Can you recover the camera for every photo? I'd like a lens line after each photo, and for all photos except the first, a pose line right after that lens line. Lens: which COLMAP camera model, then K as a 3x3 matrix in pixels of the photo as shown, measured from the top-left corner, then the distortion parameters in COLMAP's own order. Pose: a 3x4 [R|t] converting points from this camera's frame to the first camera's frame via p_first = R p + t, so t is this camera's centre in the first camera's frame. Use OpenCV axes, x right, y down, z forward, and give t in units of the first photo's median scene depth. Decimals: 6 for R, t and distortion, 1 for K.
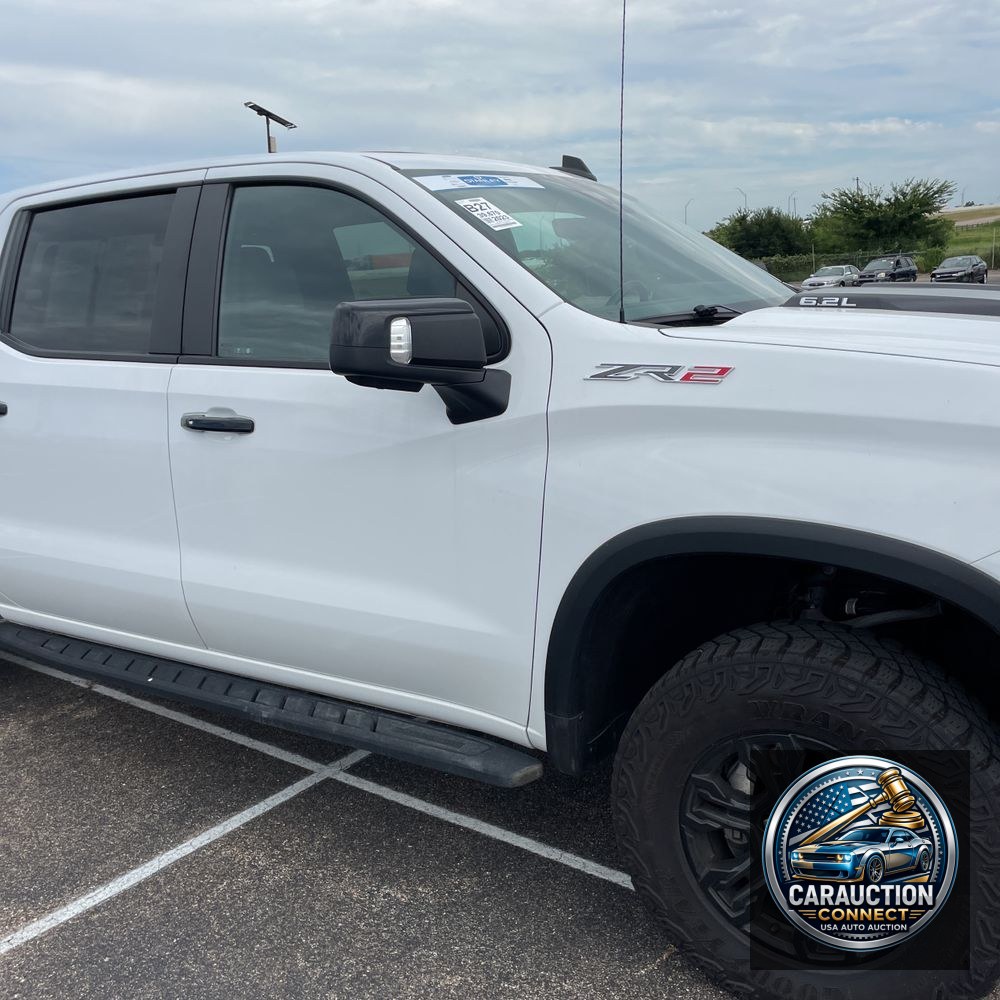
lens RADIAL K [[1013.9, 0, 498.4], [0, 1013.9, 495.6], [0, 0, 1]] dist [0.088813, -0.115923]
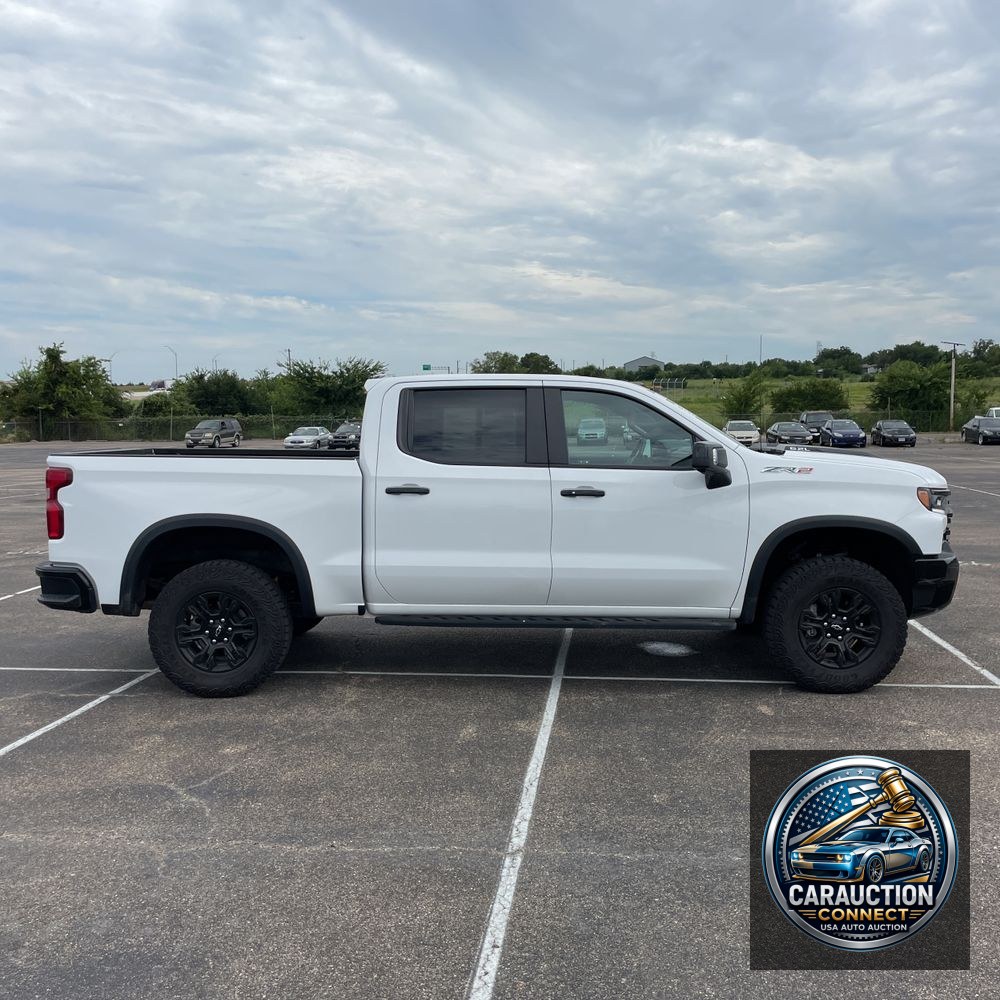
lens RADIAL K [[1013.9, 0, 498.4], [0, 1013.9, 495.6], [0, 0, 1]] dist [0.088813, -0.115923]
pose [[0.848102, 0.010459, 0.529730, -1.387400], [0.068670, 0.989202, -0.129472, 0.181687], [-0.525365, 0.146182, 0.838226, -0.669087]]
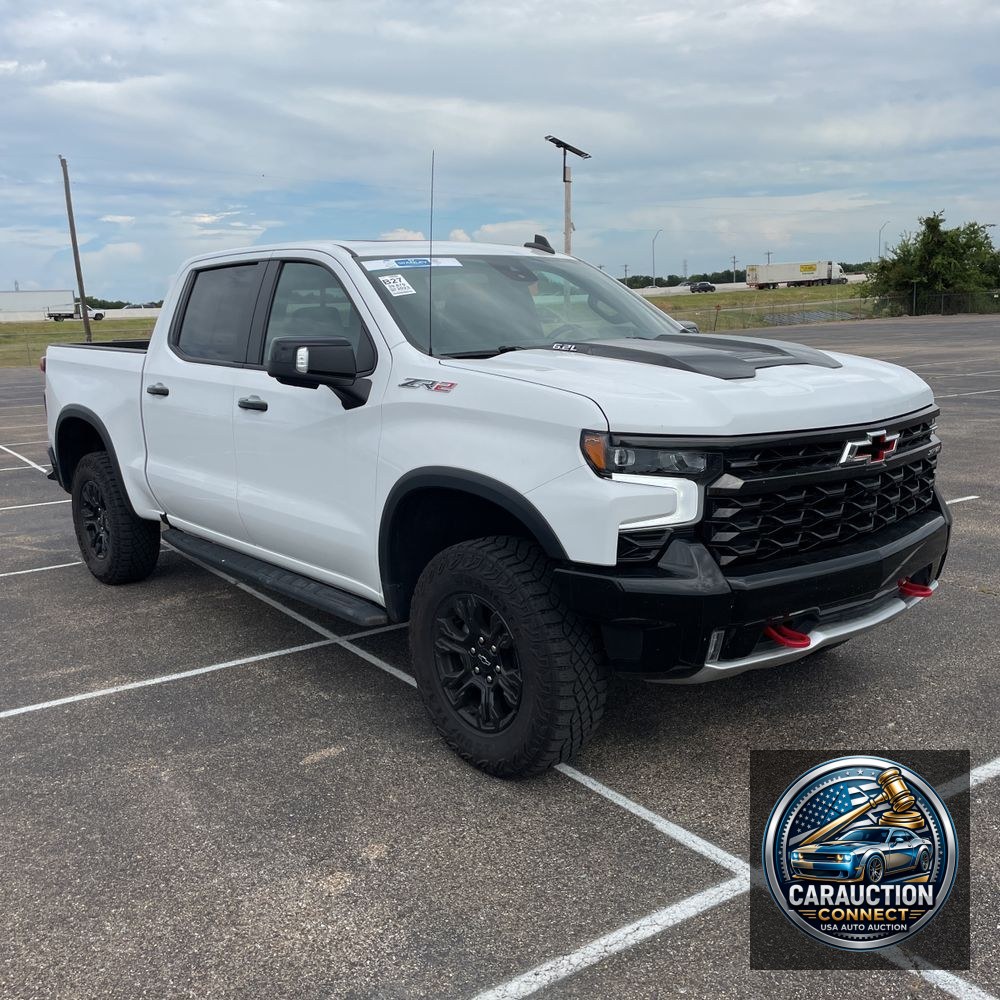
lens RADIAL K [[1013.5, 0, 500.0], [0, 1013.5, 500.0], [0, 0, 1]] dist [0.116180, -0.177891]
pose [[0.952277, 0.079044, -0.294824, 0.529781], [-0.082281, 0.996608, 0.001430, 0.042464], [0.293937, 0.022896, 0.955551, -0.412951]]
